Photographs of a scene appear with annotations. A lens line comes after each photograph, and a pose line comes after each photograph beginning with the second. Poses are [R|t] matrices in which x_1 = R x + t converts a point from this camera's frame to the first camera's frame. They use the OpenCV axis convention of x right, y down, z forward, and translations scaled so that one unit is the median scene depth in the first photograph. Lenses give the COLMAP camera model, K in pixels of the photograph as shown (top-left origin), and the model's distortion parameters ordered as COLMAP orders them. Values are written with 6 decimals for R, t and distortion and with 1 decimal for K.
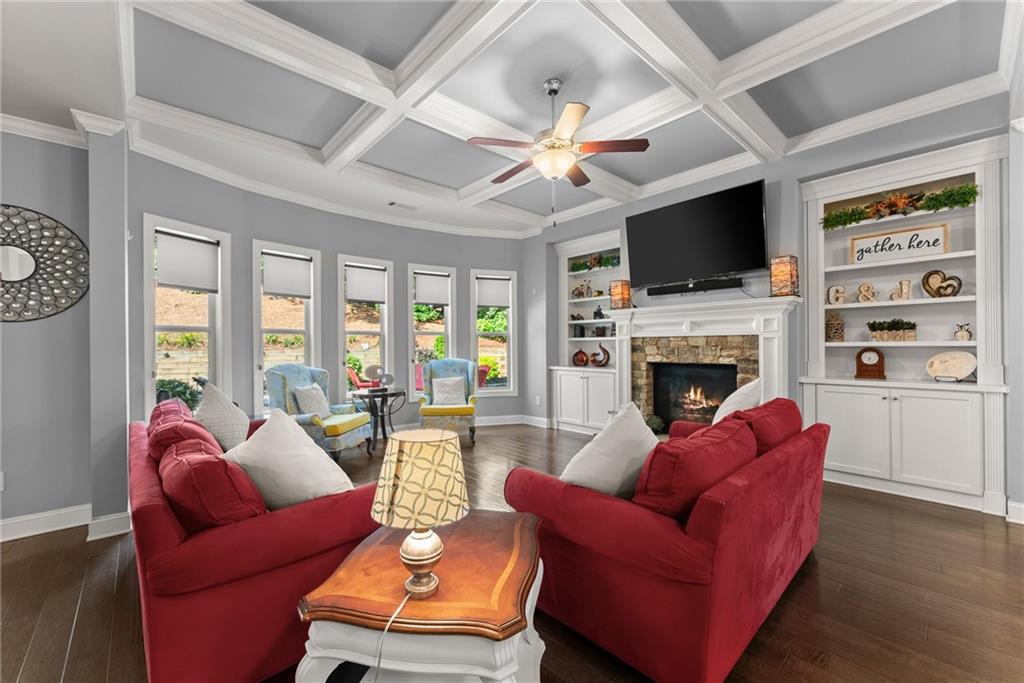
lens RADIAL K [[409.3, 0, 508.4], [0, 409.3, 345.7], [0, 0, 1]] dist [0.001112, -0.000093]
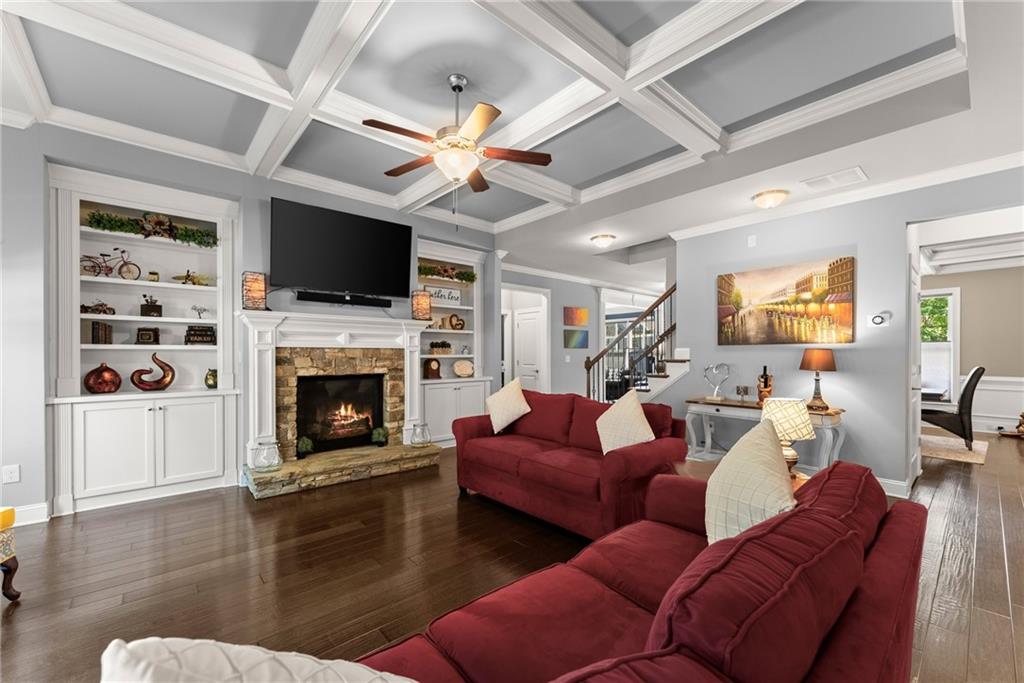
lens RADIAL K [[414.3, 0, 507.1], [0, 414.3, 355.6], [0, 0, 1]] dist [-0.000174, 0.000110]
pose [[0.021385, 0.005301, 0.999757, -0.617712], [0.003130, 0.999981, -0.005369, 0.002587], [-0.999766, 0.003244, 0.021368, 0.635242]]
